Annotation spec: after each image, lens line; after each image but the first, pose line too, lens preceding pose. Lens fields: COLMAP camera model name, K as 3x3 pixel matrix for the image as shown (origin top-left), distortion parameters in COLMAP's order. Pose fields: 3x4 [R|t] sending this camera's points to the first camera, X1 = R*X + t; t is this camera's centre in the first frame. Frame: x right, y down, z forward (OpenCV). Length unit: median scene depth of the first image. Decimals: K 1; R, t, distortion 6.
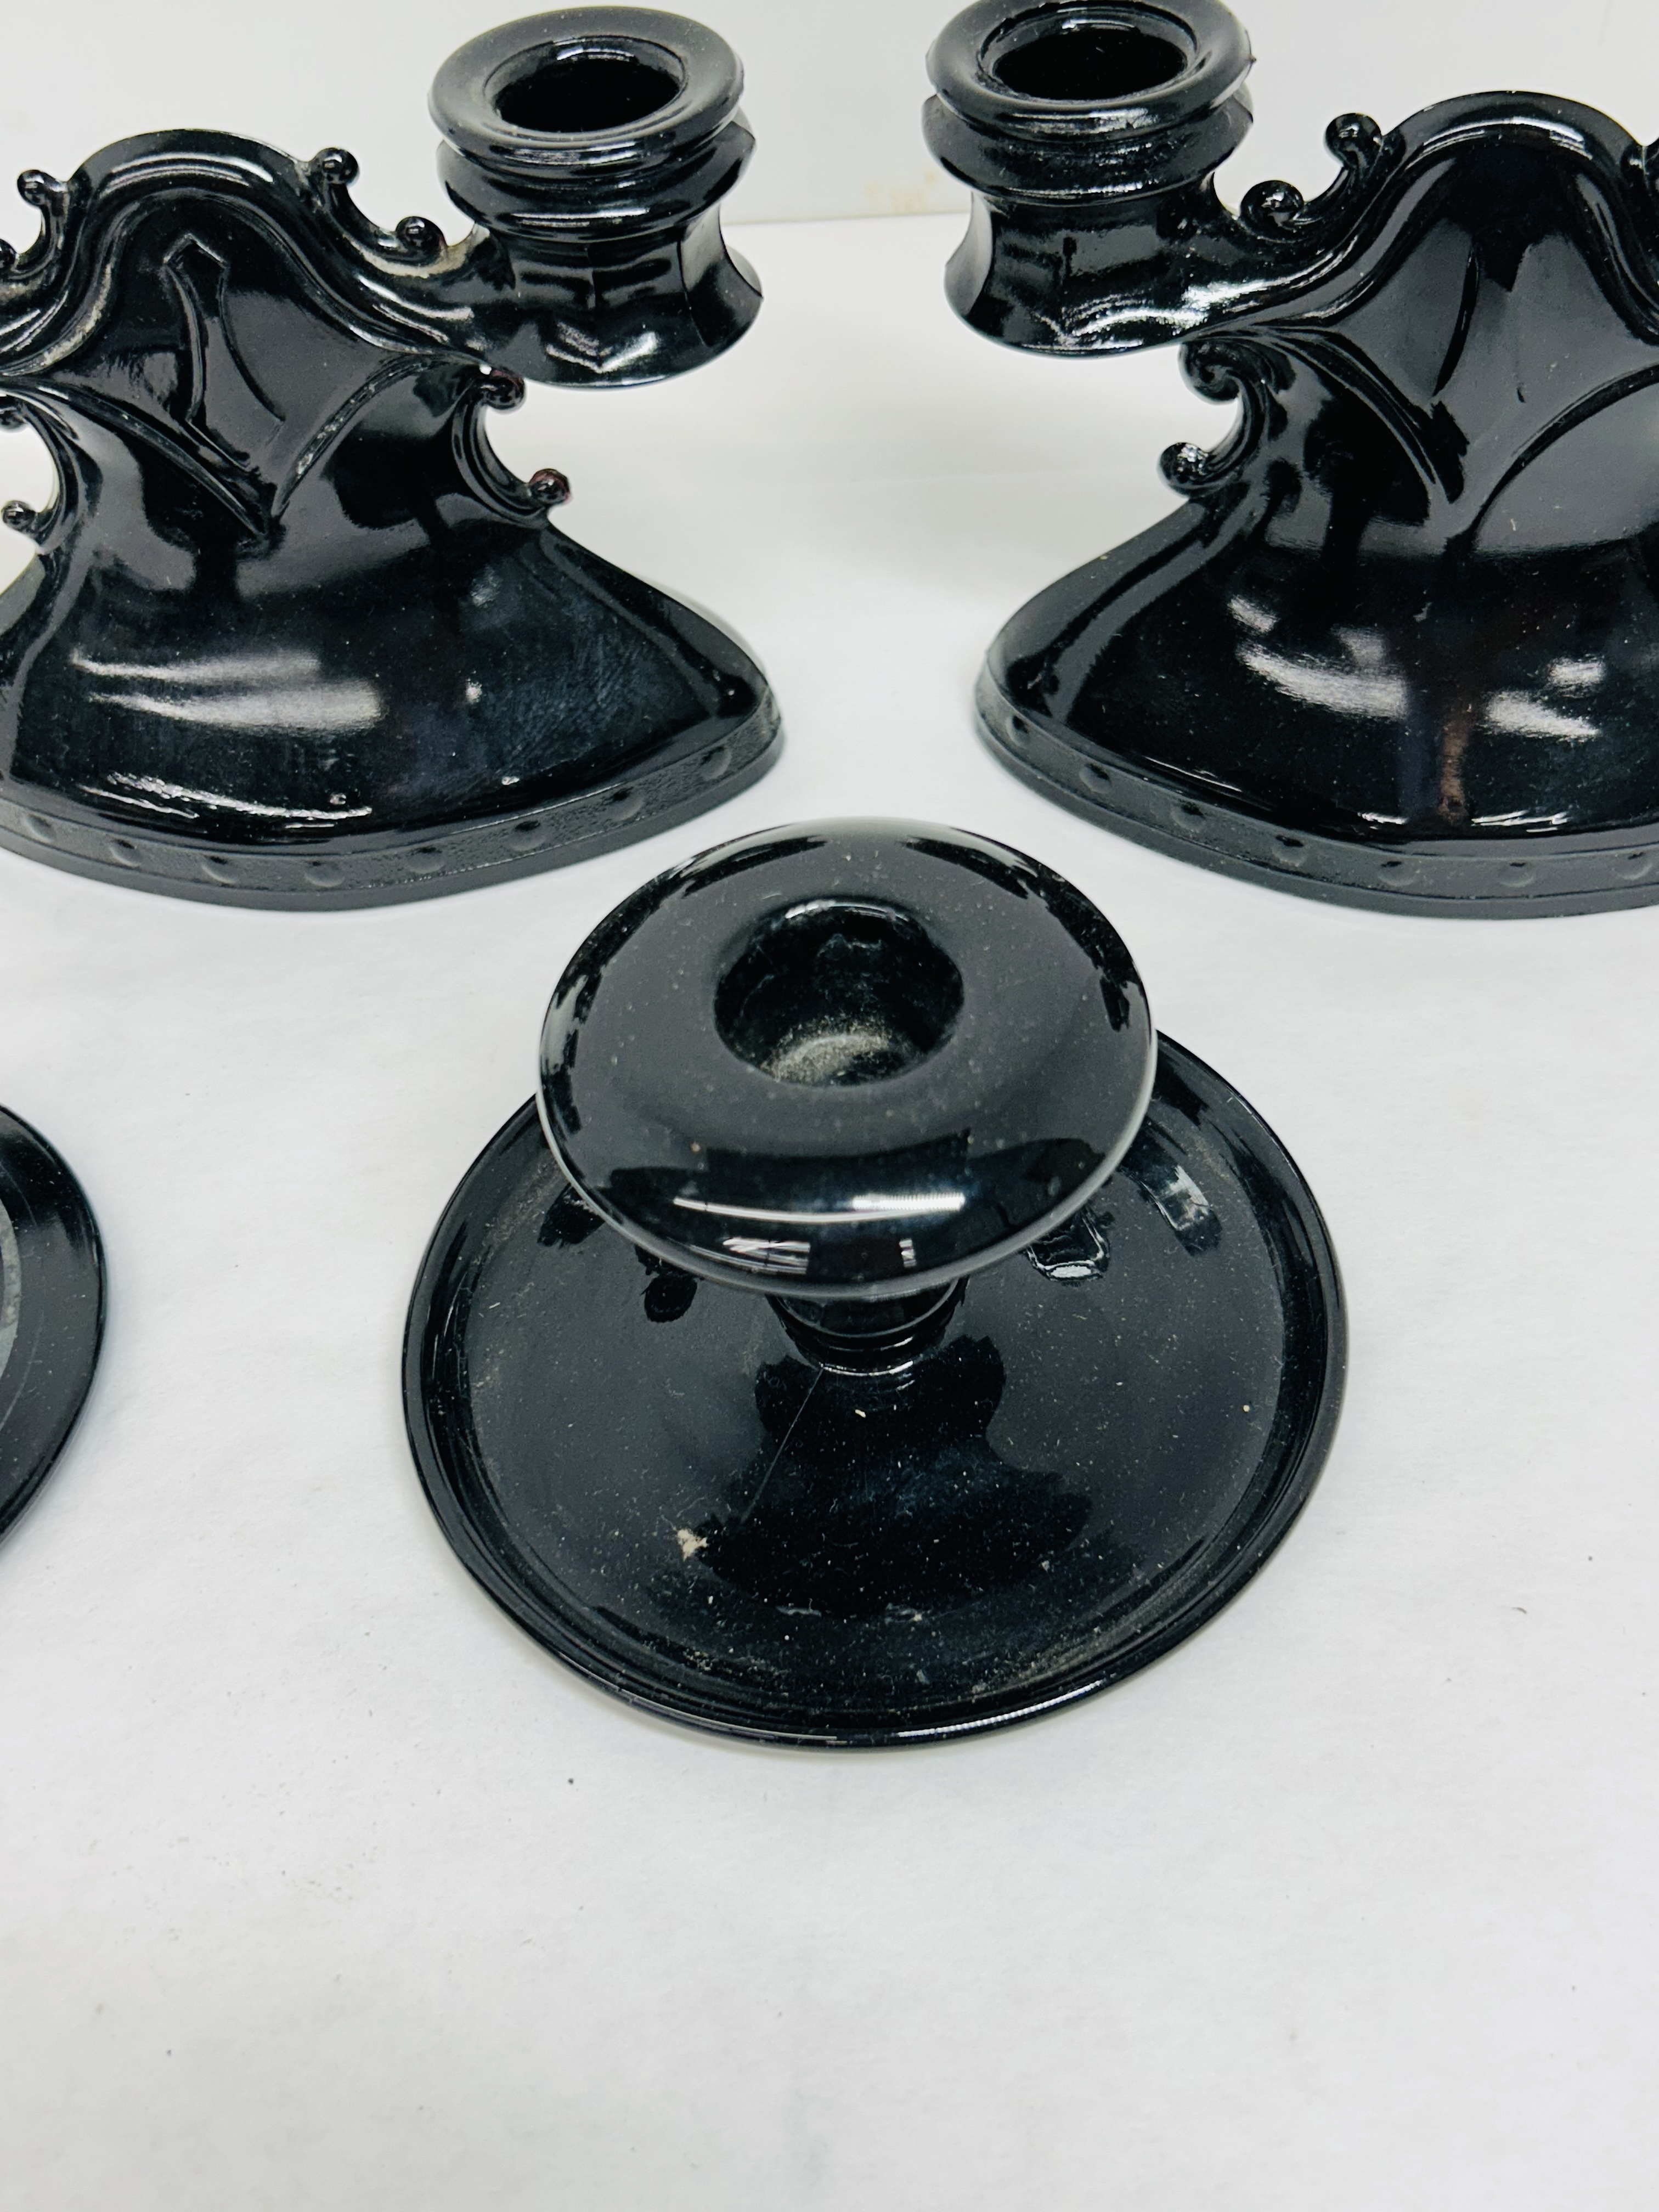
lens RADIAL K [[2336.0, 0, 863.8], [0, 2336.0, 1118.1], [0, 0, 1]] dist [0.009105, 0.000000]
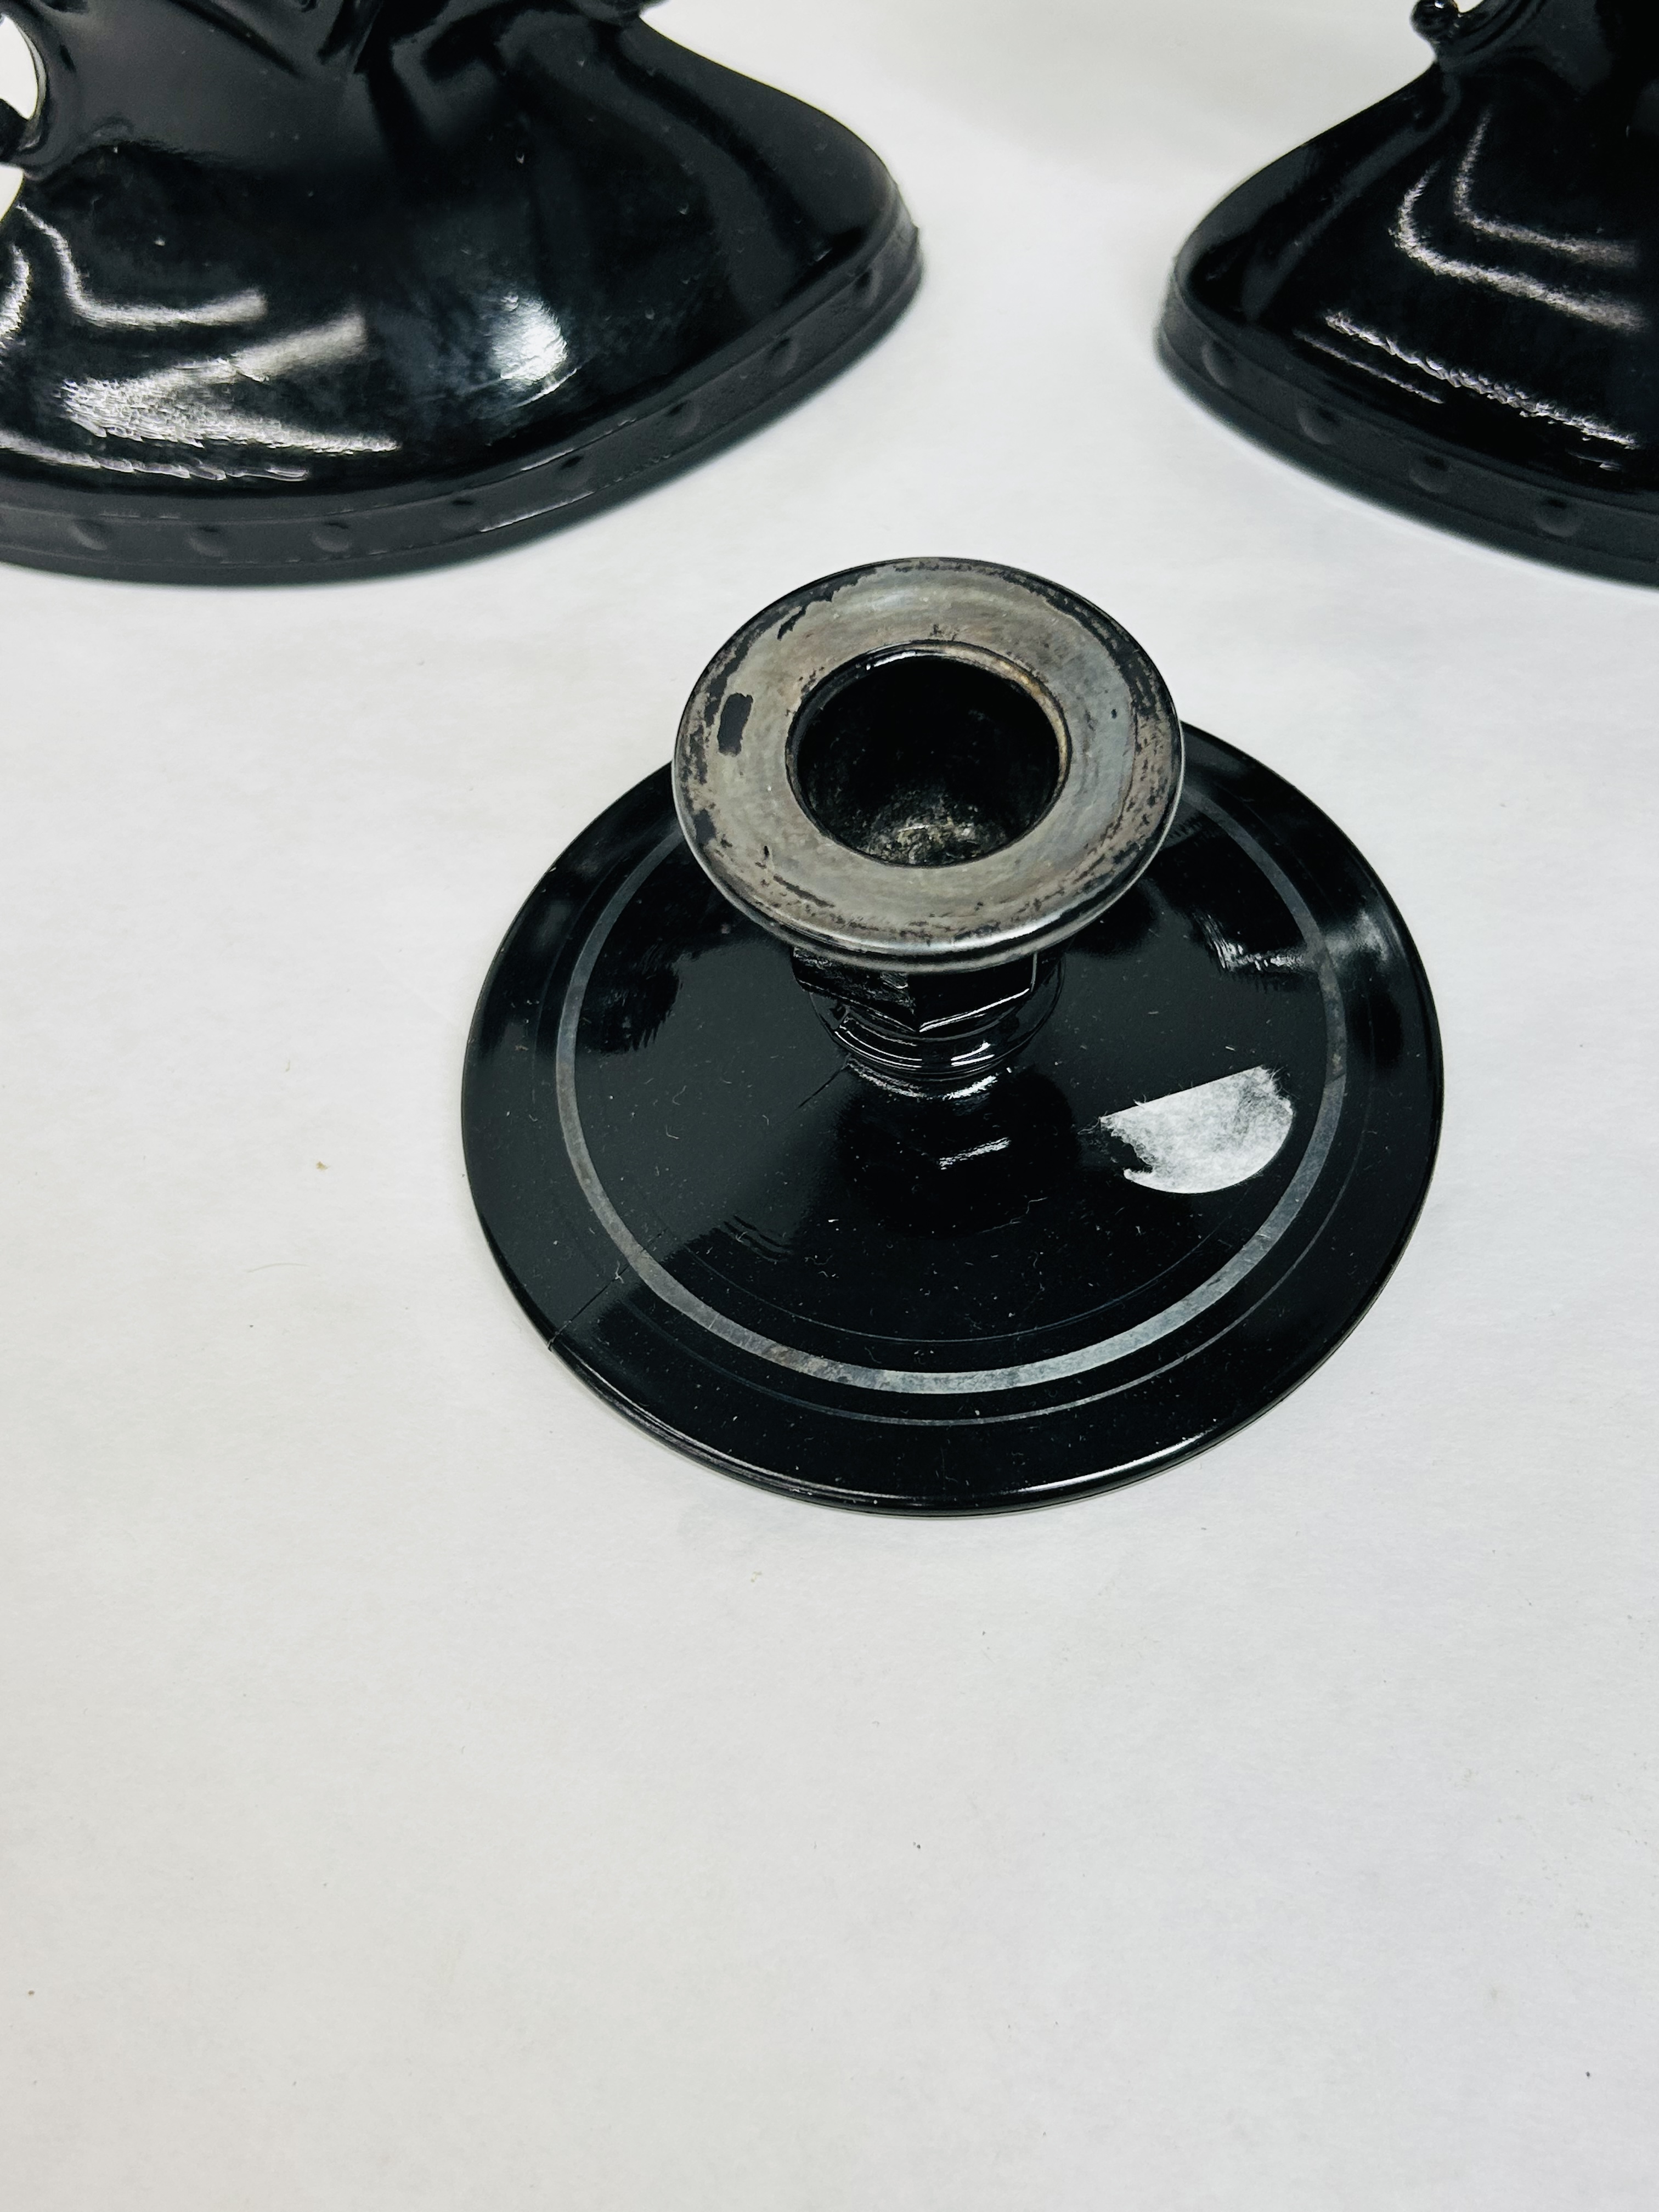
lens RADIAL K [[2336.0, 0, 838.2], [0, 2336.0, 1111.2], [0, 0, 1]] dist [0.009105, 0.000000]
pose [[0.966497, 0.202476, -0.157758, -0.398727], [-0.171304, 0.966525, 0.191008, -0.024610], [0.191151, -0.157584, 0.968828, 0.174918]]
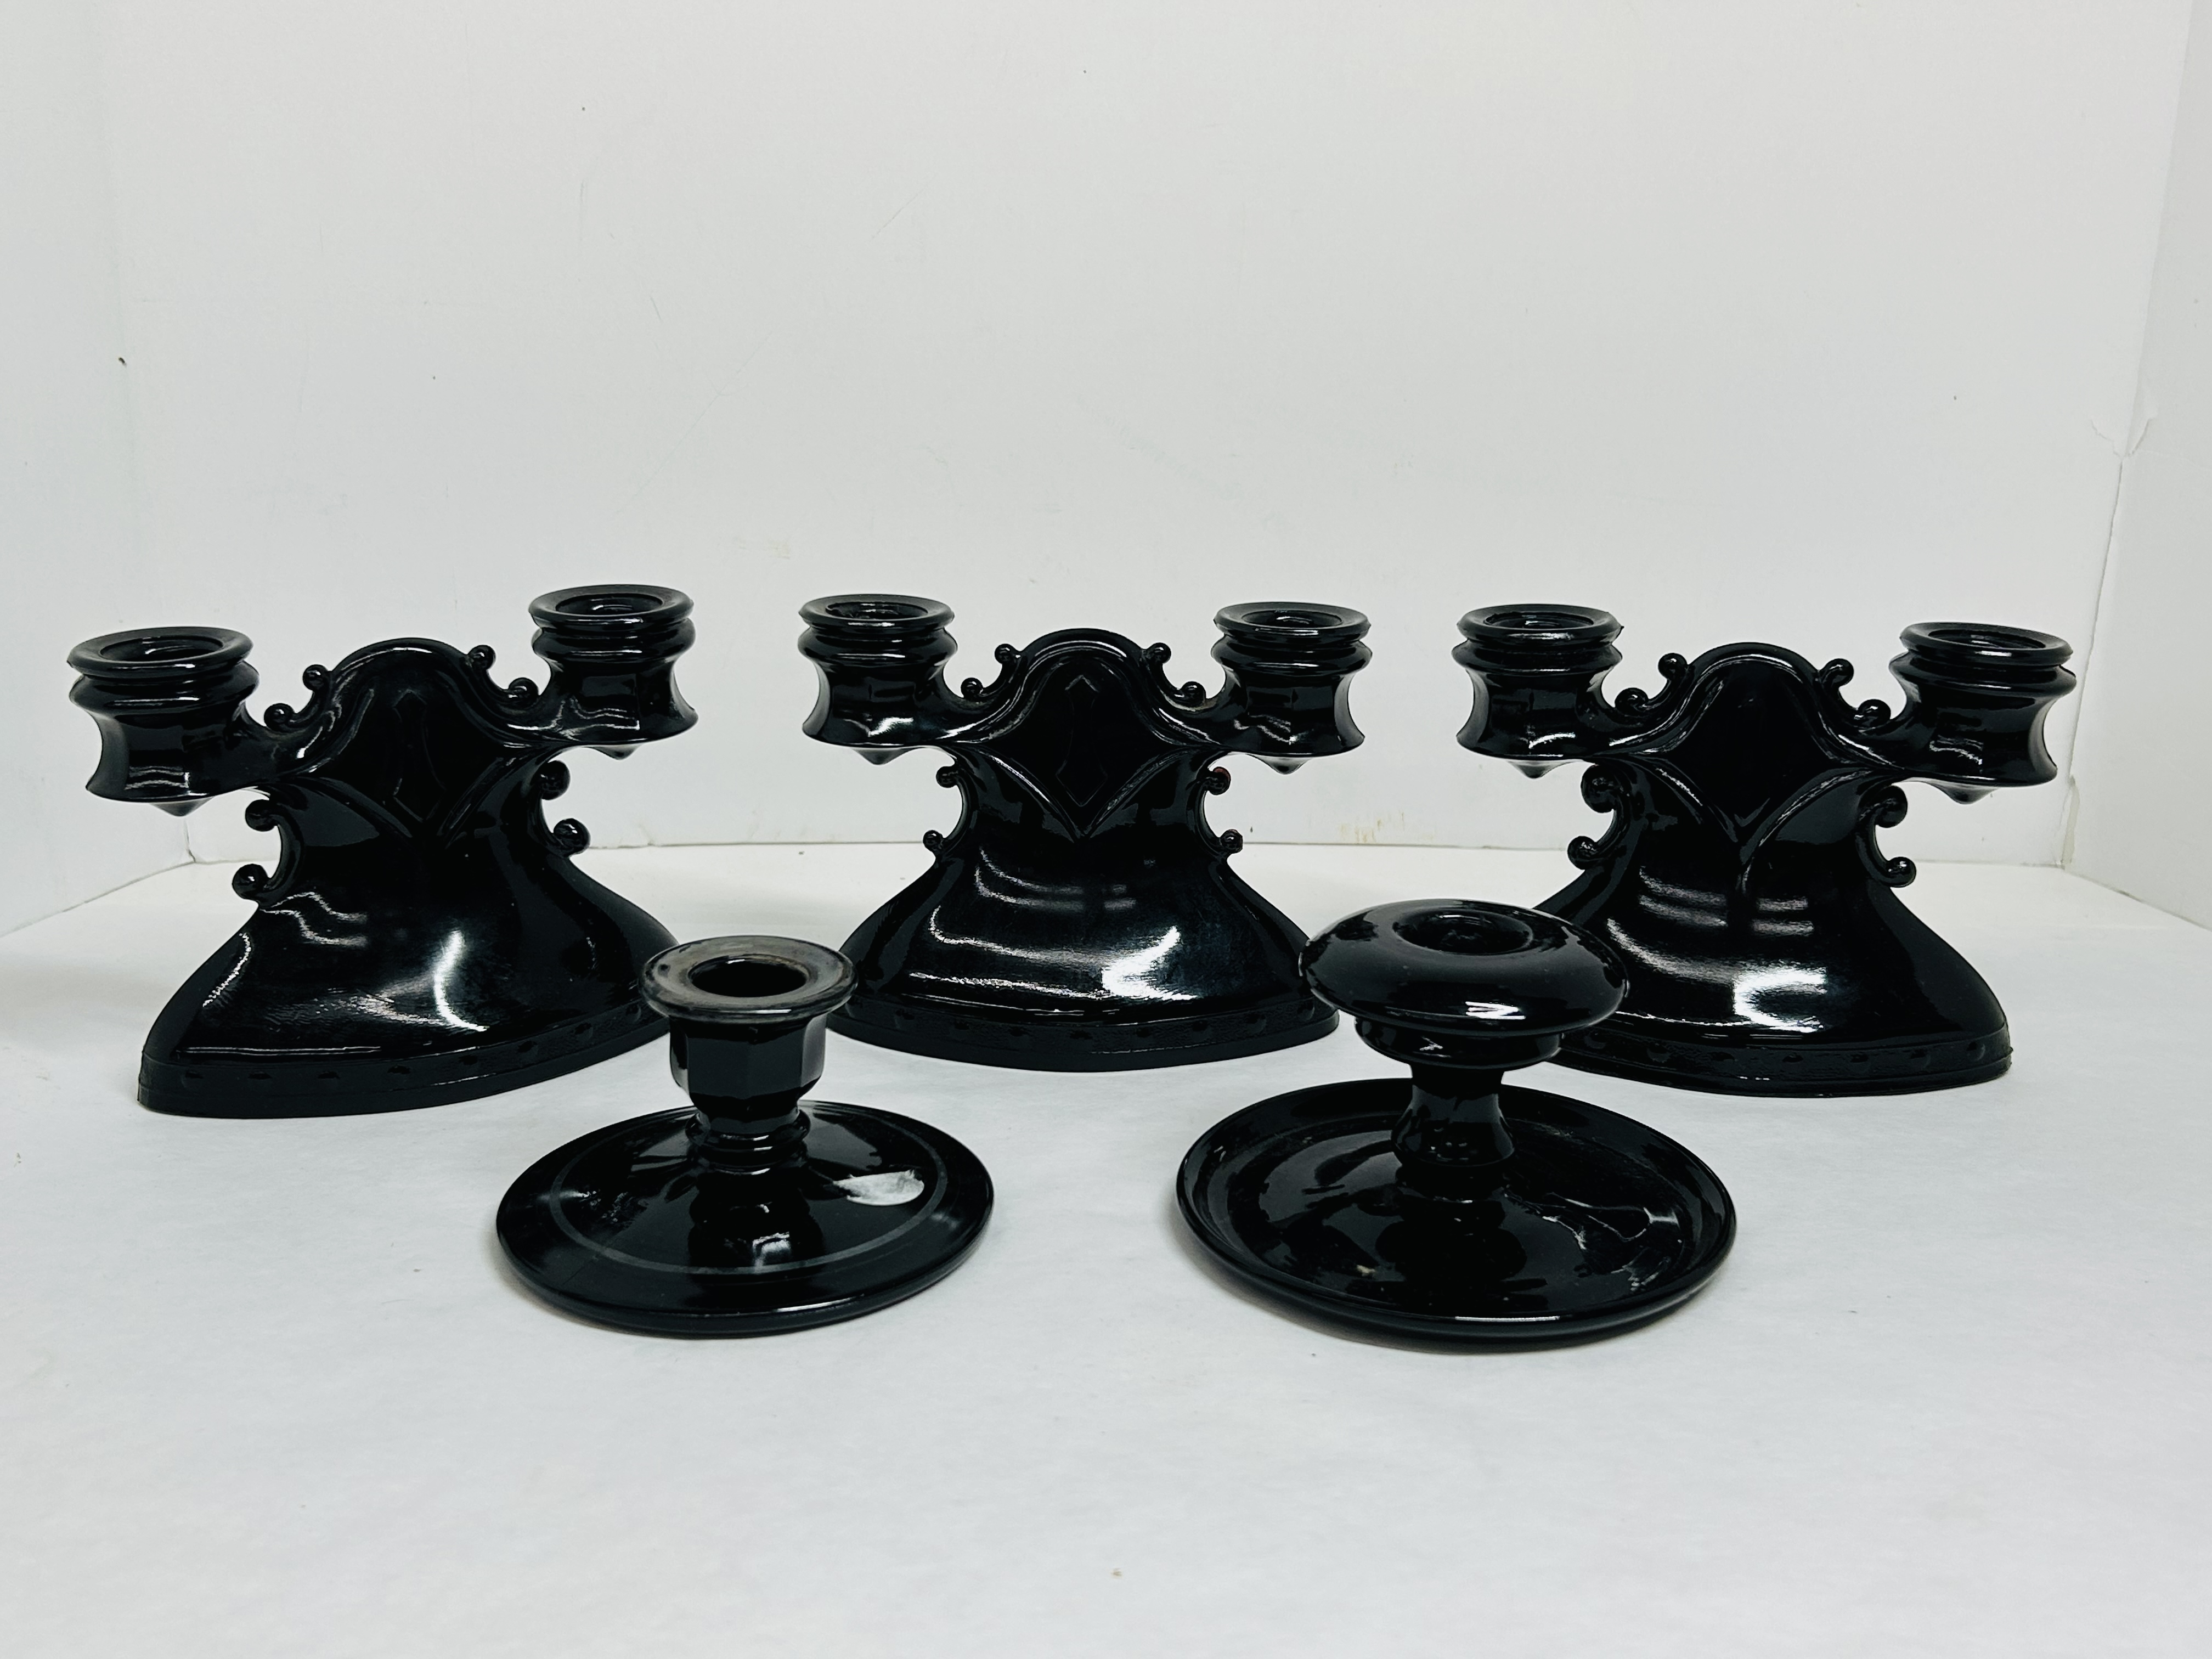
lens RADIAL K [[2336.0, 0, 1088.4], [0, 2336.0, 812.8], [0, 0, 1]] dist [0.009105, 0.000000]
pose [[0.997791, 0.066100, 0.006595, -0.286453], [-0.051003, 0.825916, -0.561482, 0.809406], [-0.042561, 0.559906, 0.827463, -0.552092]]
